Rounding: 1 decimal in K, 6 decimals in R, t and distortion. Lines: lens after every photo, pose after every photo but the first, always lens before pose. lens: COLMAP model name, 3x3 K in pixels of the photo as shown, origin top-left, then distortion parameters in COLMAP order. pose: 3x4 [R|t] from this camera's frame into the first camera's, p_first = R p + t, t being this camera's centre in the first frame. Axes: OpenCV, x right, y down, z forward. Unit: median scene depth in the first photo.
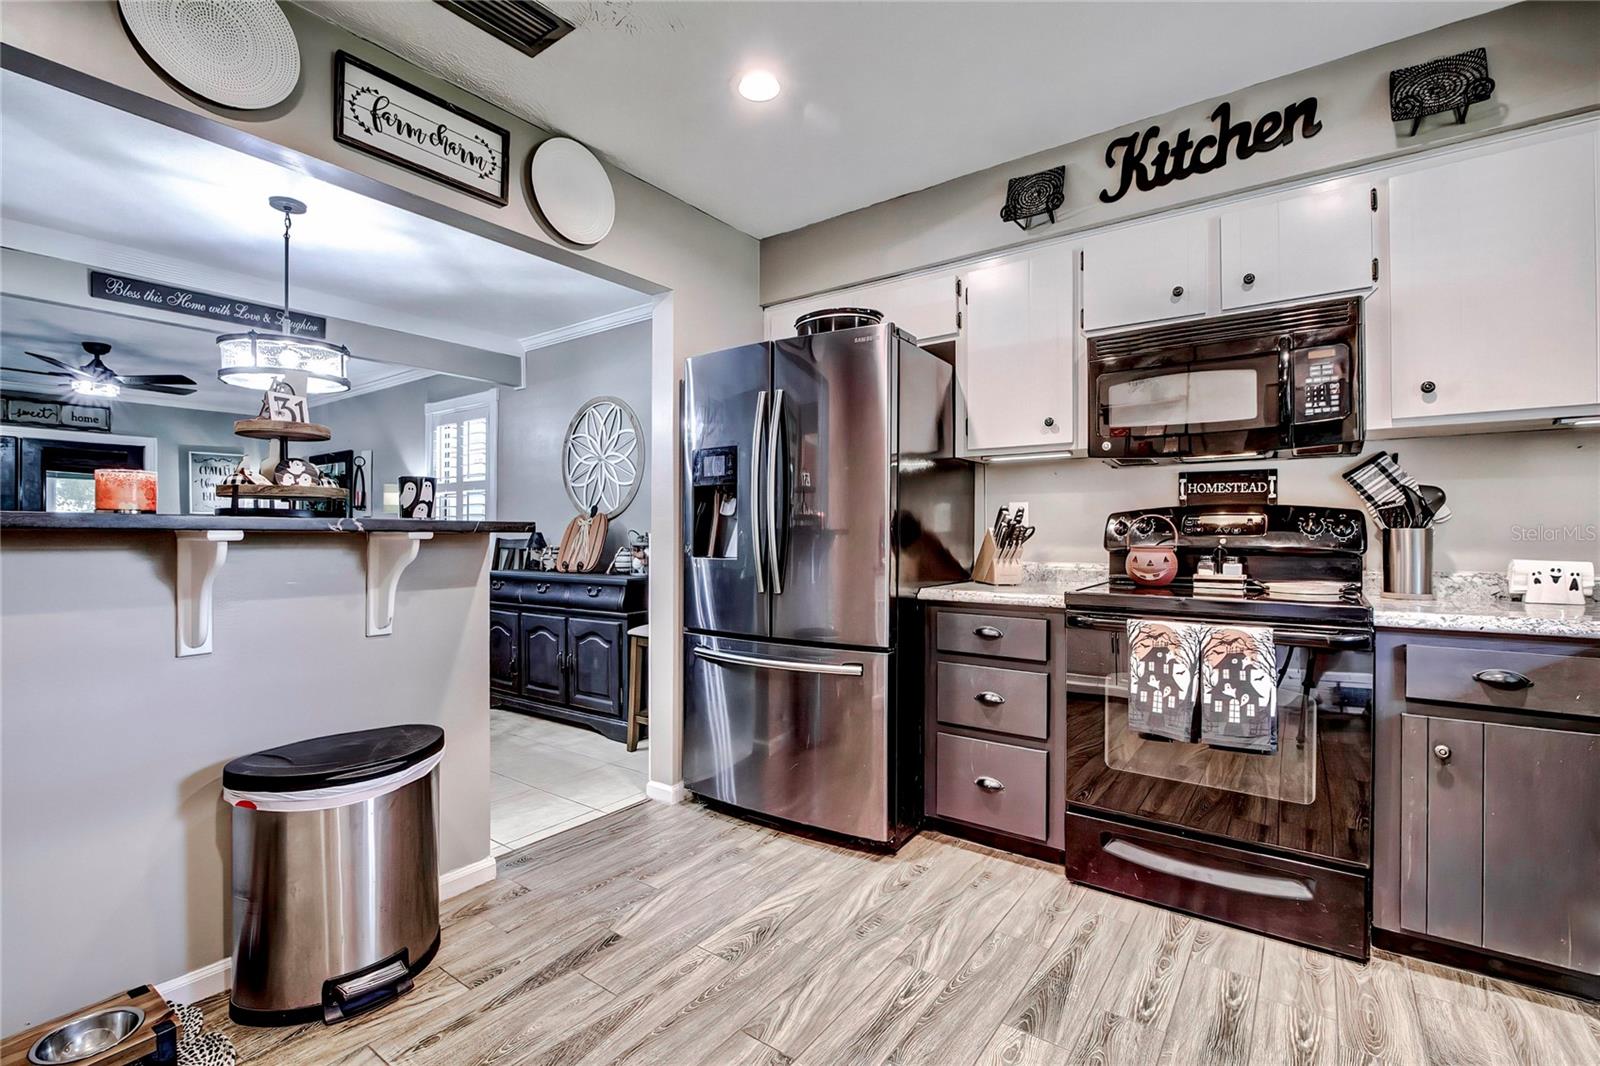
lens RADIAL K [[721.1, 0, 800.0], [0, 721.1, 533.0], [0, 0, 1]] dist [-0.012949, 0.000340]
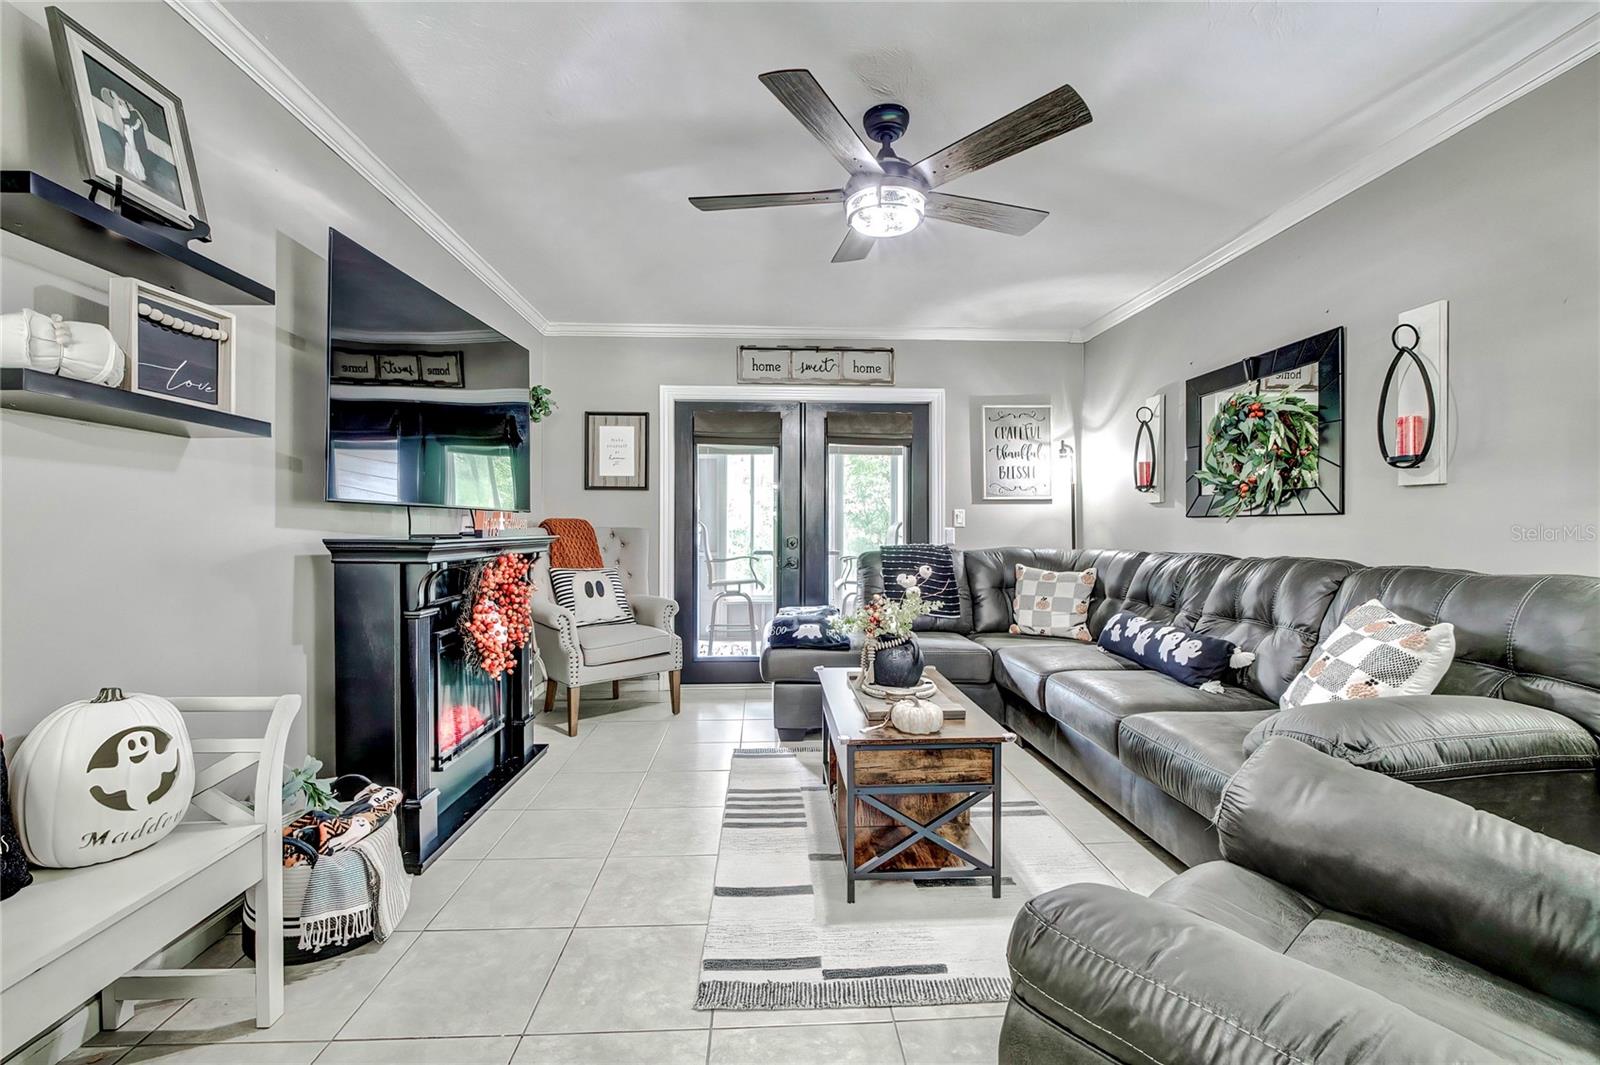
lens RADIAL K [[685.2, 0, 794.5], [0, 685.2, 529.3], [0, 0, 1]] dist [-0.015181, 0.000388]
pose [[0.629515, 0.001052, -0.776988, -1.524980], [0.000340, 0.999999, 0.001629, -0.003166], [0.776989, -0.001289, 0.629513, 1.508427]]
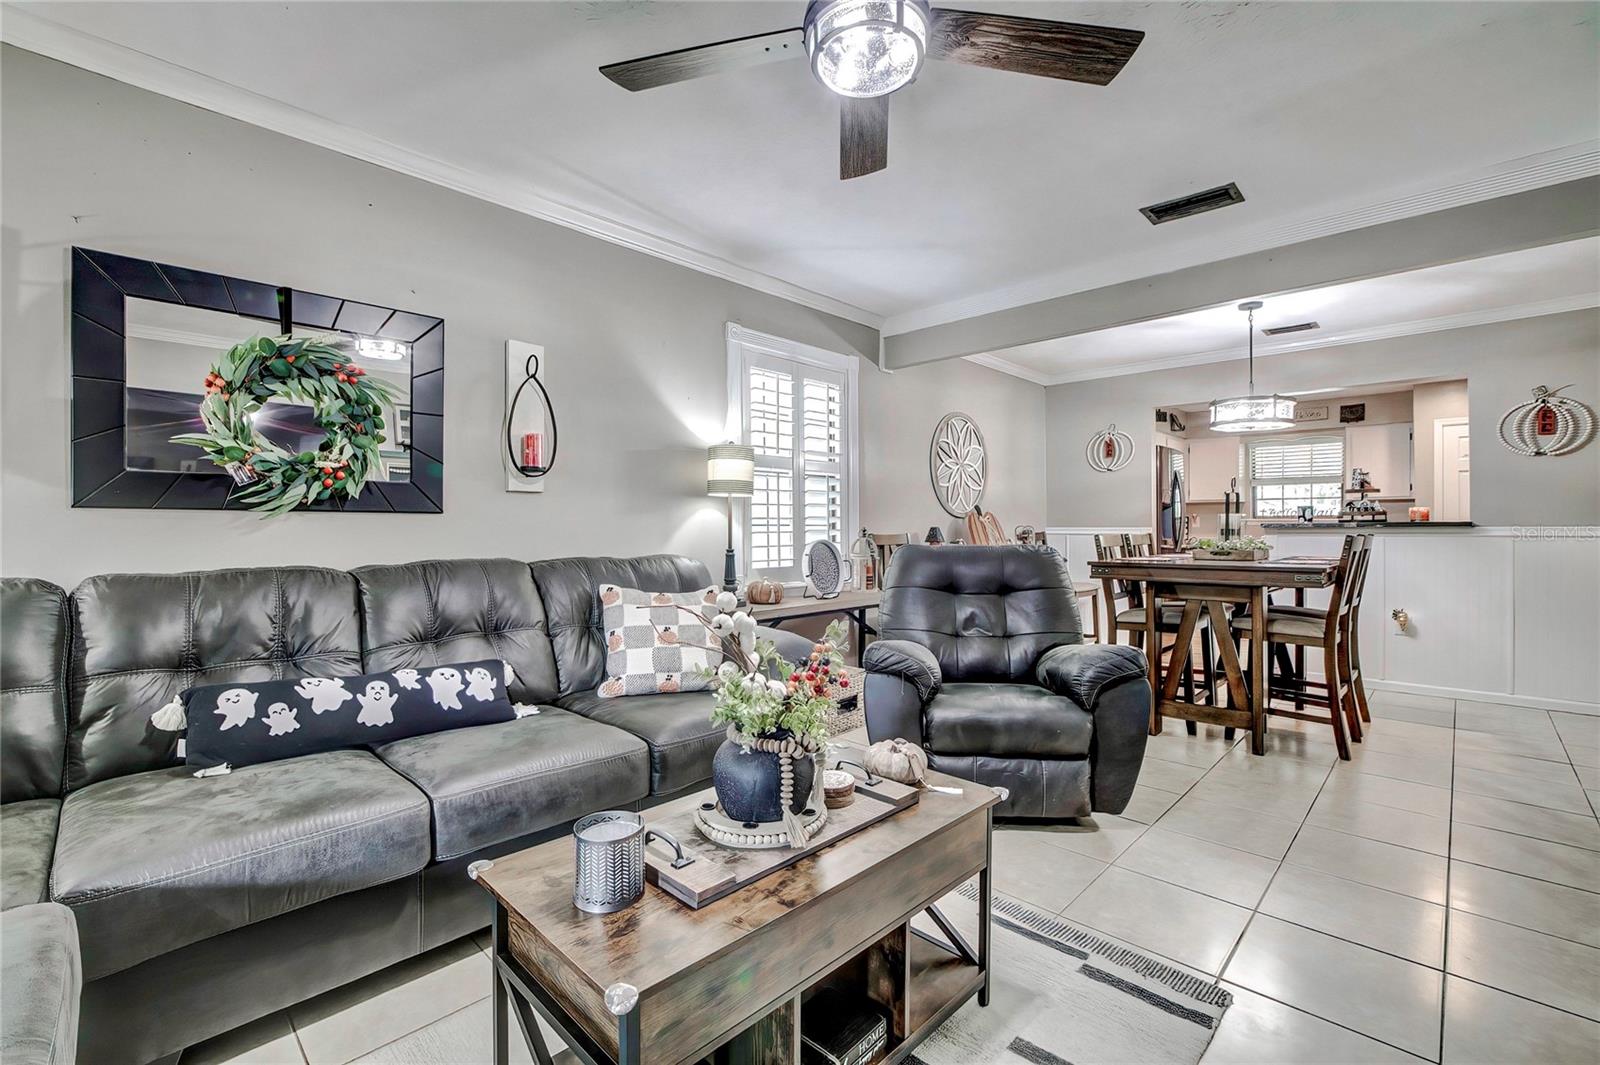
lens RADIAL K [[689.2, 0, 800.0], [0, 689.2, 532.5], [0, 0, 1]] dist [-0.013719, 0.000127]
pose [[0.134199, -0.009514, 0.990909, -2.853896], [-0.000322, 0.999953, 0.009644, -0.006420], [-0.990954, -0.001613, 0.134189, 2.201768]]
